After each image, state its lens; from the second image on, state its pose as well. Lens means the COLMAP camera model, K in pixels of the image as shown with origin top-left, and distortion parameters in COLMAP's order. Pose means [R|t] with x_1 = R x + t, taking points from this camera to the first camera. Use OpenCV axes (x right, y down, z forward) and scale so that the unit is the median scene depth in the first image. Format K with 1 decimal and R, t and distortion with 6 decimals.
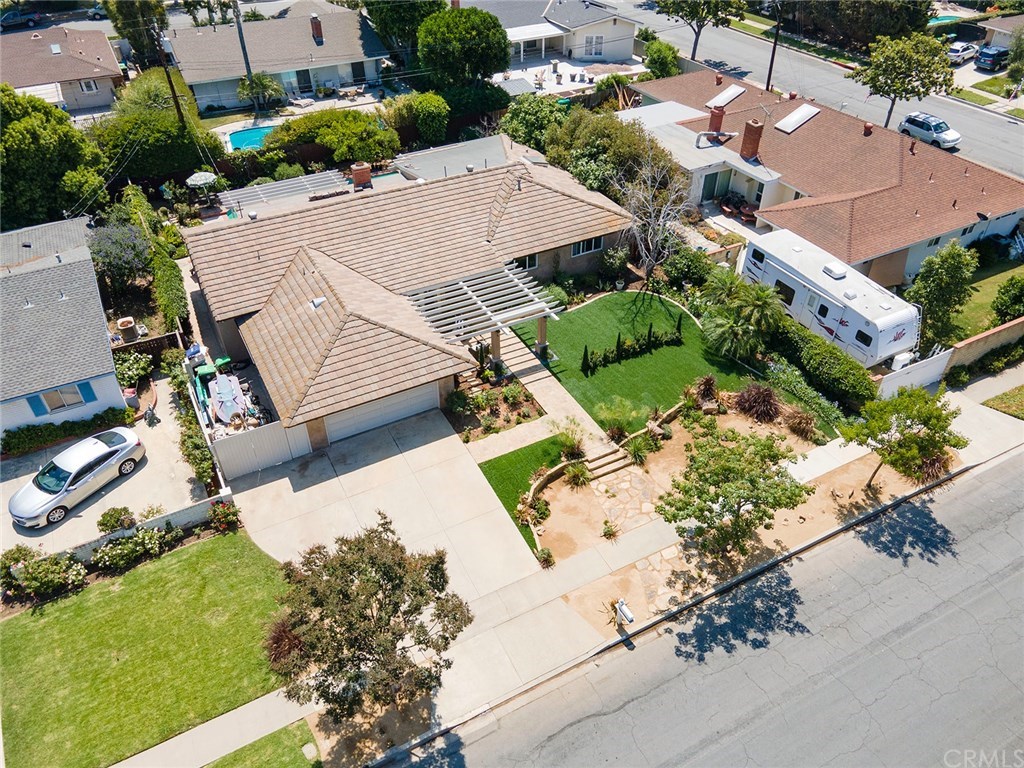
lens RADIAL K [[754.2, 0, 512.0], [0, 754.2, 384.0], [0, 0, 1]] dist [0.000759, 0.070378]
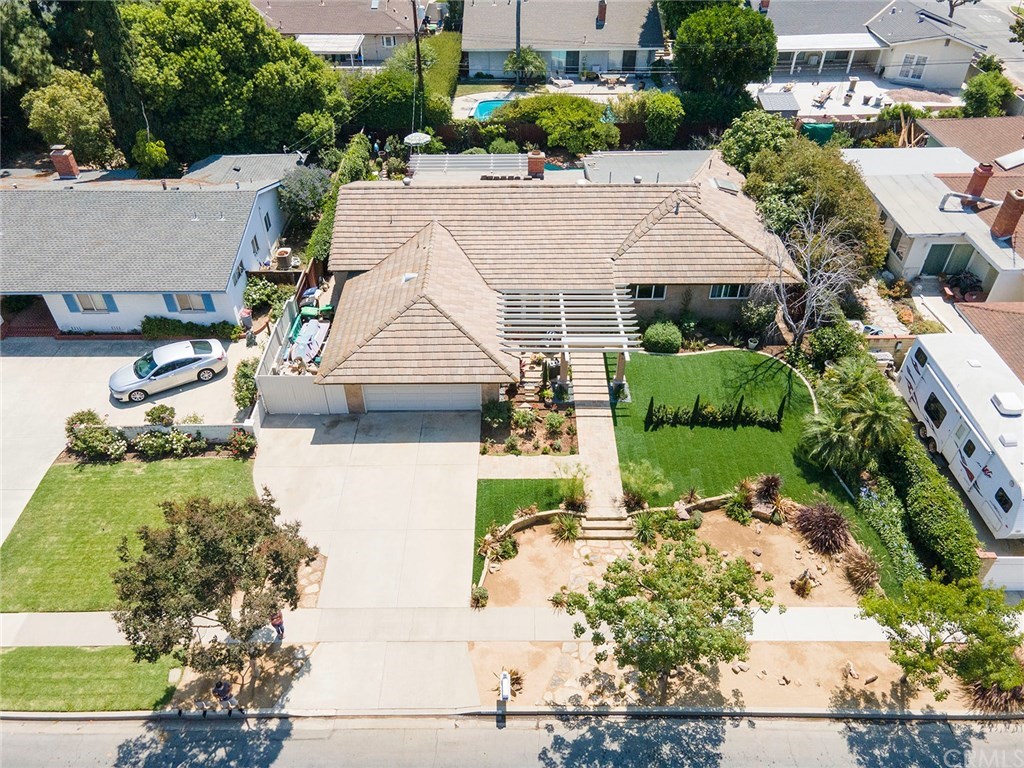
lens RADIAL K [[754.2, 0, 512.0], [0, 754.2, 384.0], [0, 0, 1]] dist [0.000759, 0.070378]
pose [[0.882113, 0.300310, -0.362893, 0.250617], [-0.292638, 0.953087, 0.077384, -0.079586], [0.369108, 0.037935, 0.928612, 0.092260]]
